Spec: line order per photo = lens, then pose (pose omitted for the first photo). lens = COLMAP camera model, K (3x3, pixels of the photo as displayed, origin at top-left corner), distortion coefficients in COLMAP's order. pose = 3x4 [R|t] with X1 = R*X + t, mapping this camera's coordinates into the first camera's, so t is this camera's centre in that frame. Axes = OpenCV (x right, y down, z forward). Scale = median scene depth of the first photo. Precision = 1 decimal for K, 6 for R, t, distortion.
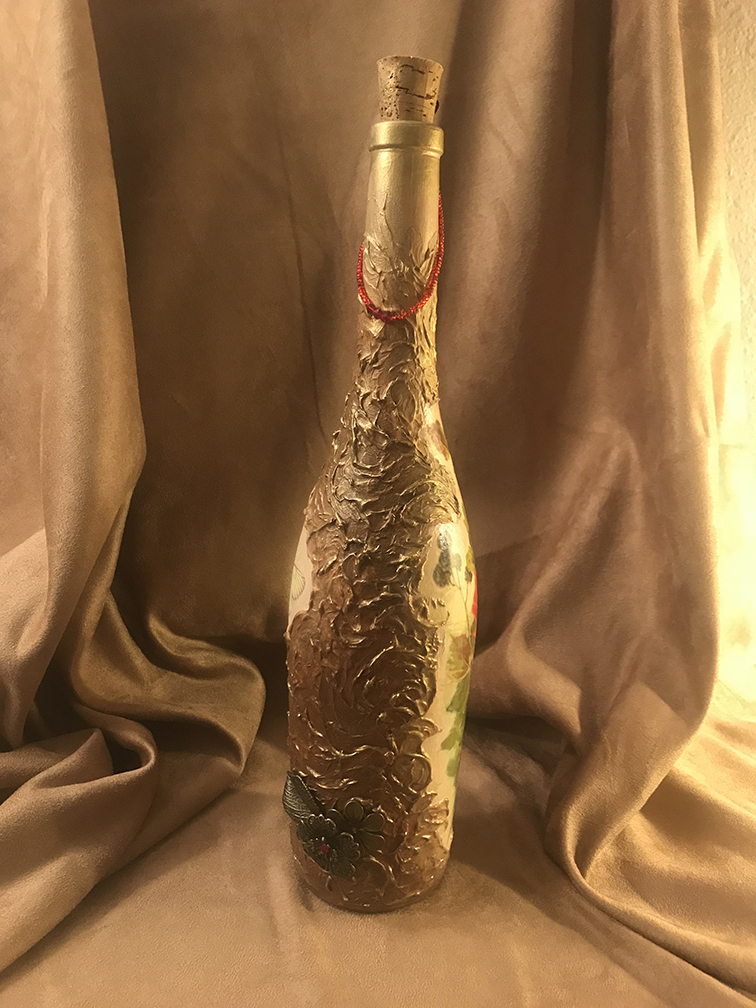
lens RADIAL K [[798.2, 0, 375.3], [0, 798.2, 503.3], [0, 0, 1]] dist [0.004091, -0.010830]
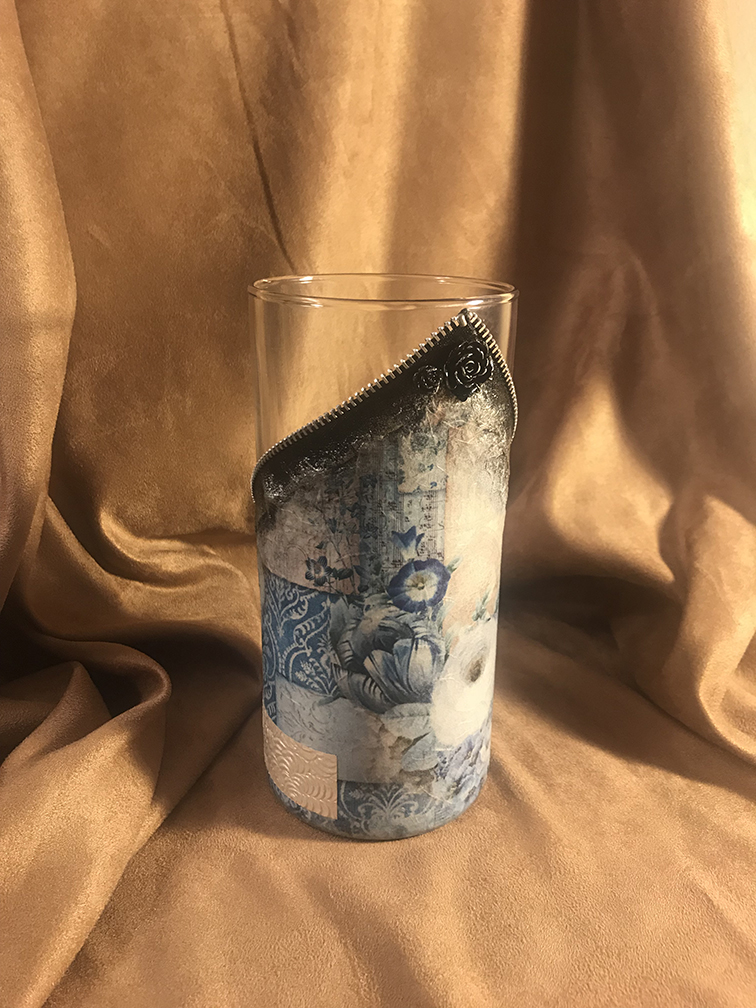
lens RADIAL K [[806.0, 0, 375.8], [0, 806.0, 506.0], [0, 0, 1]] dist [-0.001818, -0.000403]
pose [[0.973997, -0.114152, 0.195701, -0.177185], [0.092405, 0.988837, 0.116890, 0.065951], [-0.206859, -0.095767, 0.973672, 0.182584]]
